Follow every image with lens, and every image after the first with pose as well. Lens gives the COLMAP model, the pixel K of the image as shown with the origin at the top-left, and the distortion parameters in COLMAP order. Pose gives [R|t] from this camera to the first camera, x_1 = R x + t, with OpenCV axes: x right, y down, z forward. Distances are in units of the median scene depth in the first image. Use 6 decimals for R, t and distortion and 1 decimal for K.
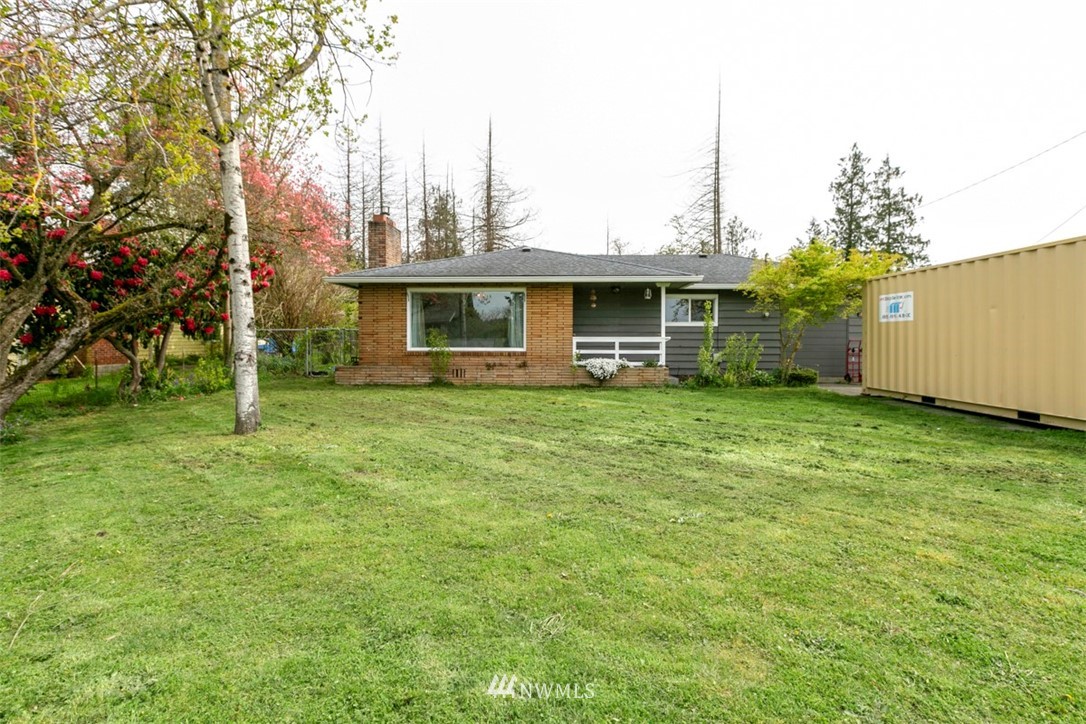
lens RADIAL K [[514.1, 0, 543.2], [0, 514.1, 343.8], [0, 0, 1]] dist [-0.000341, 0.000006]
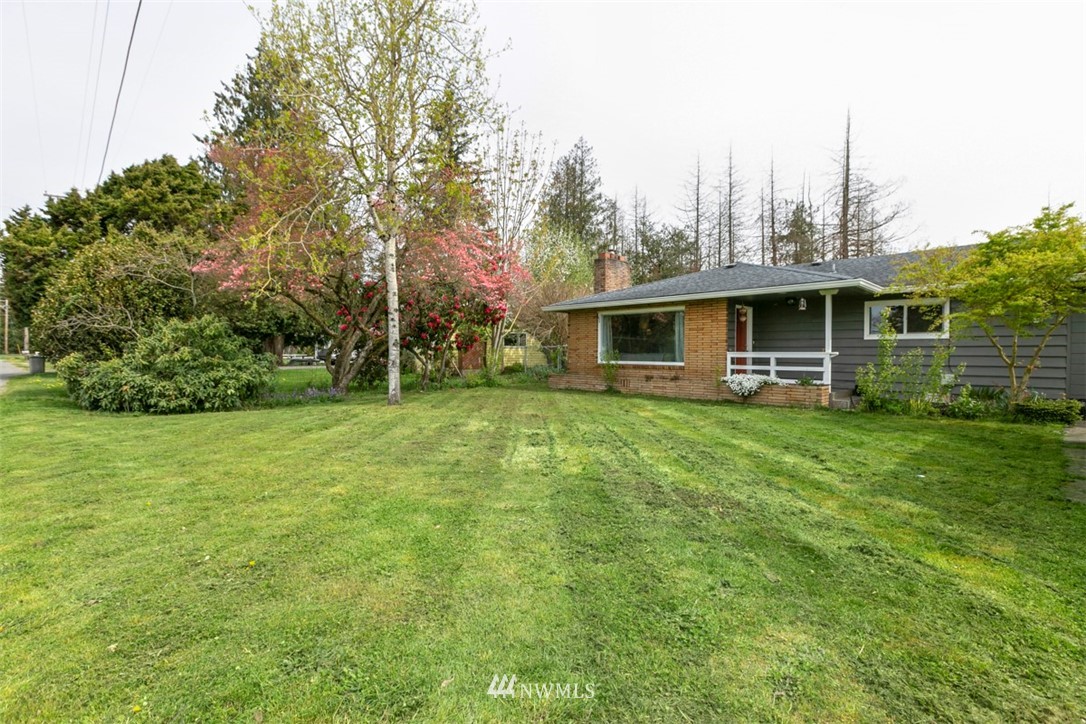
lens RADIAL K [[487.4, 0, 548.9], [0, 487.4, 353.9], [0, 0, 1]] dist [-0.001951, -0.000208]
pose [[0.731752, 0.003118, -0.681564, 0.449956], [-0.012040, 0.999893, -0.008351, 0.002262], [0.681465, 0.014317, 0.731711, 0.073116]]
